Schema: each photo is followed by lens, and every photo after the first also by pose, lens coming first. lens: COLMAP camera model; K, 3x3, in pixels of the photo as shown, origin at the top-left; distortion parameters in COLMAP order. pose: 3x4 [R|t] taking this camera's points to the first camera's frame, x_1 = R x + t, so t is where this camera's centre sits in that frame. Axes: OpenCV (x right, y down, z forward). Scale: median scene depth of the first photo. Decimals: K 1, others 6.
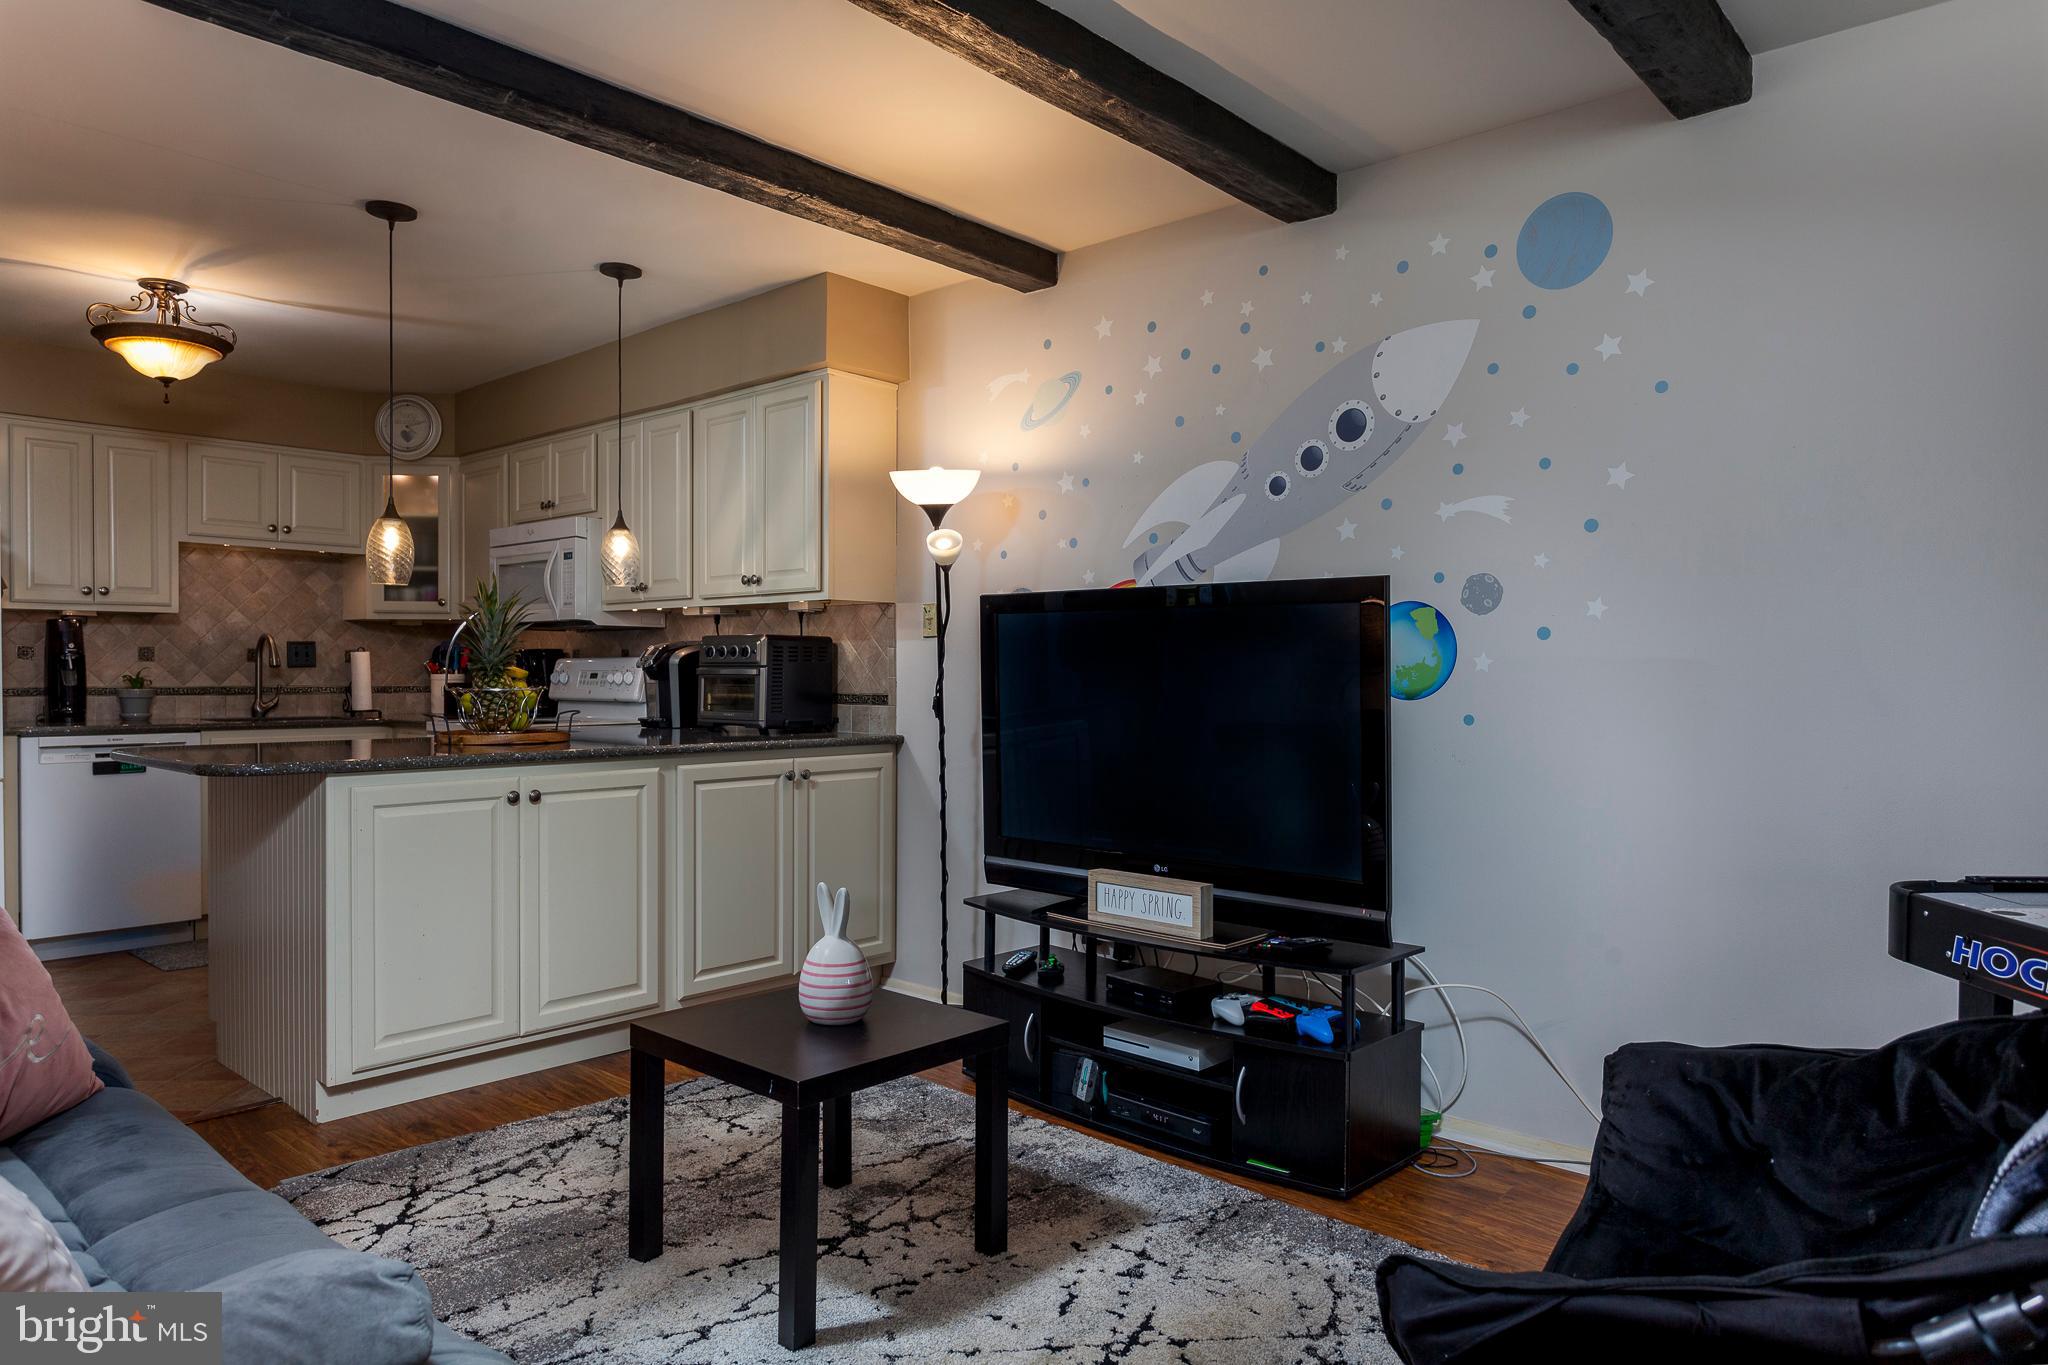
lens RADIAL K [[1286.2, 0, 1024.0], [0, 1286.2, 682.5], [0, 0, 1]] dist [0.005097, -0.002397]
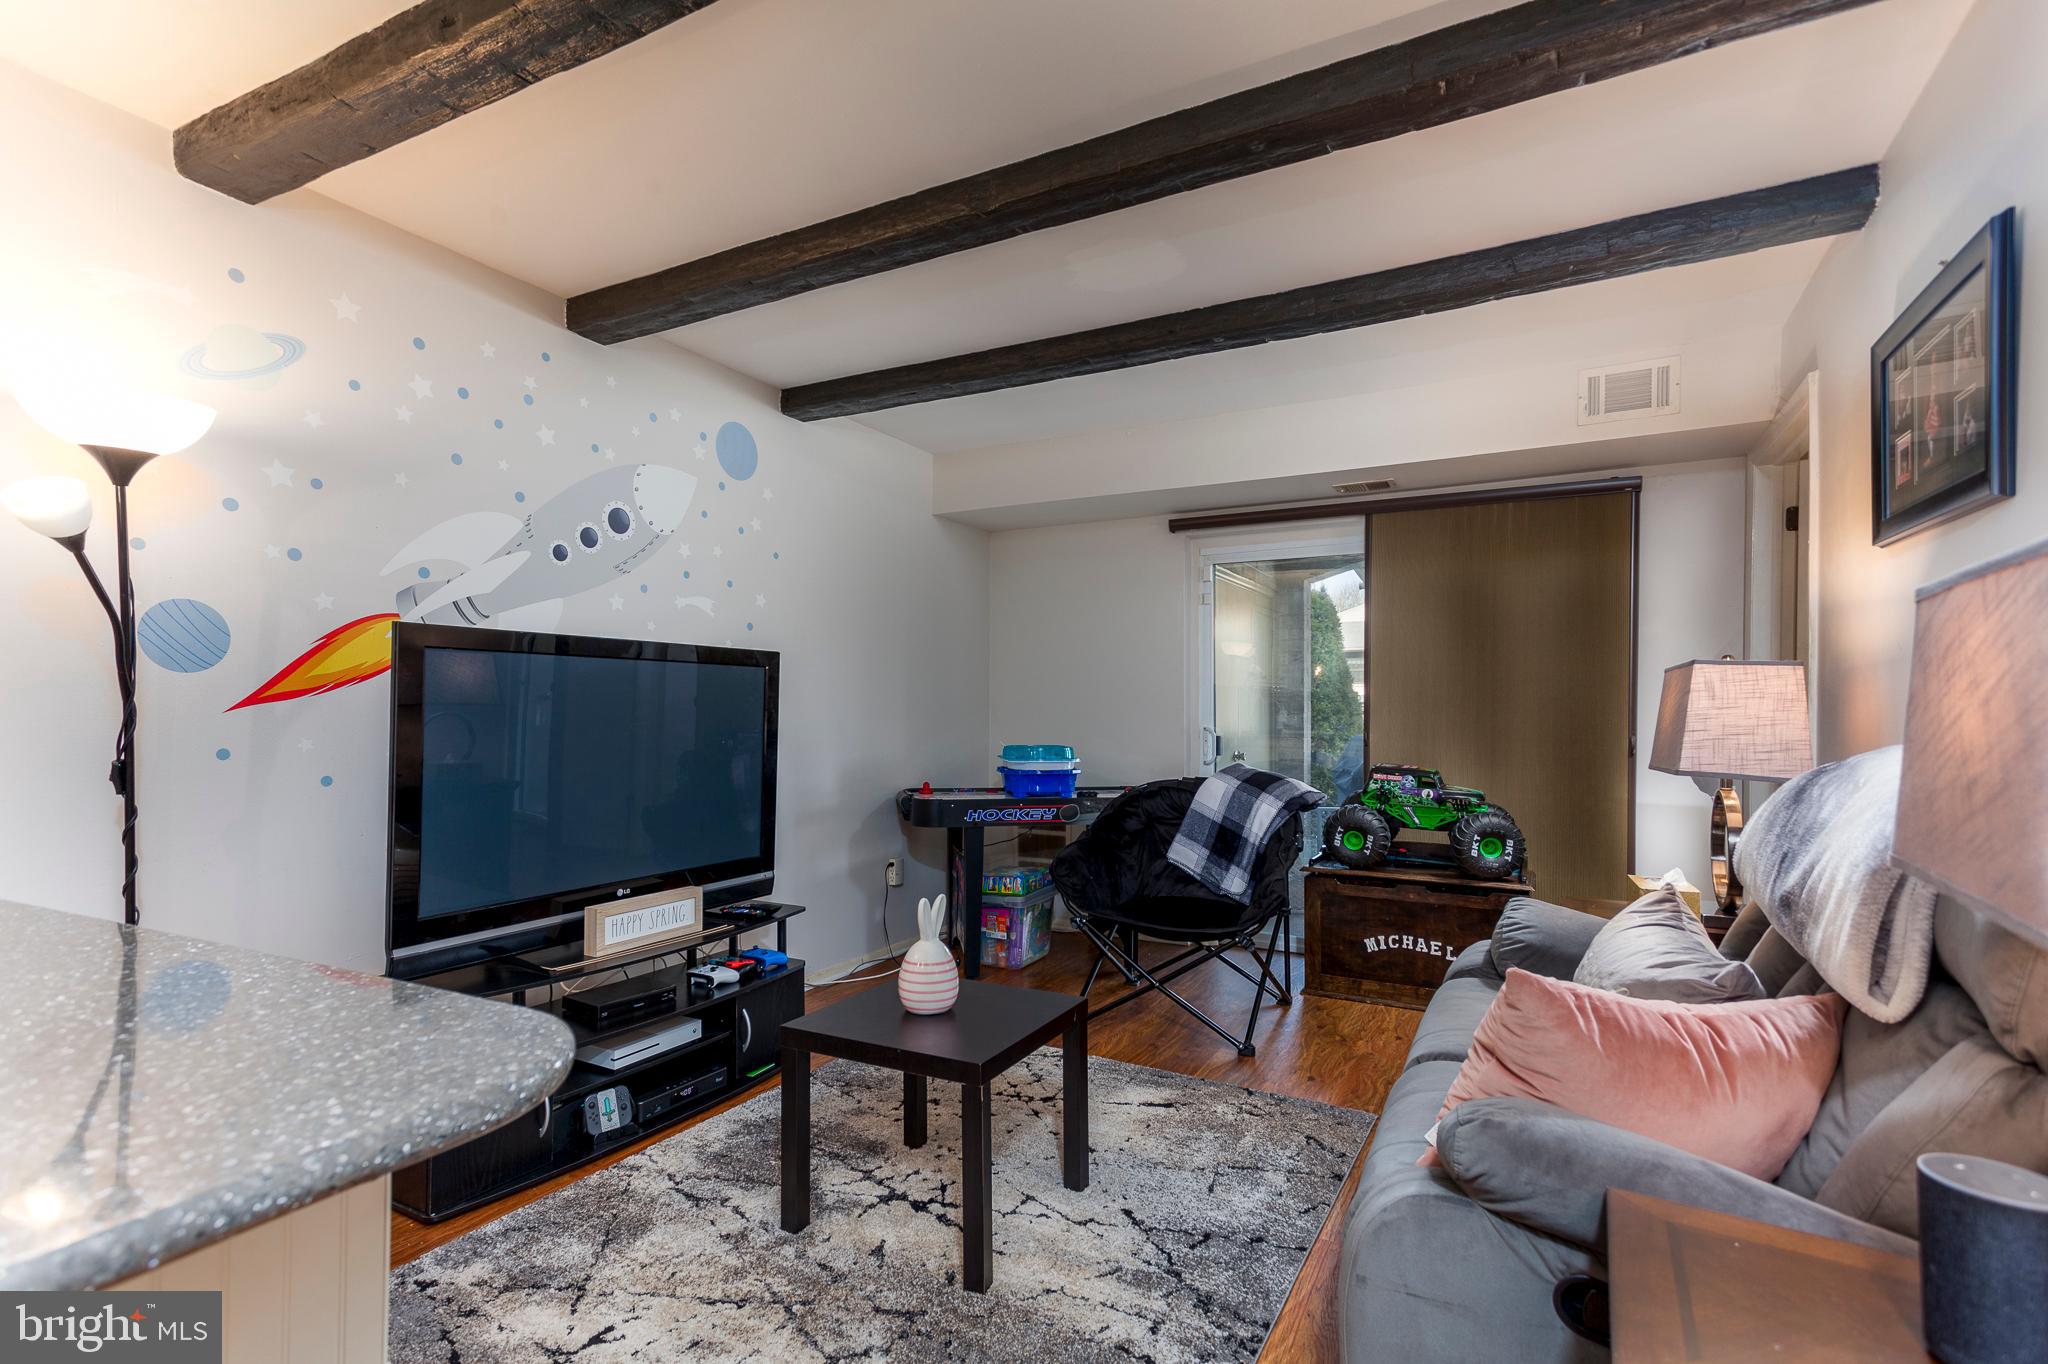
lens RADIAL K [[970.3, 0, 1023.9], [0, 970.3, 709.7], [0, 0, 1]] dist [0.021911, 0.000324]
pose [[-0.245370, -0.003555, 0.969423, -0.491839], [0.008317, 0.999949, 0.005772, -0.009452], [-0.969394, 0.009479, -0.245328, 0.534960]]
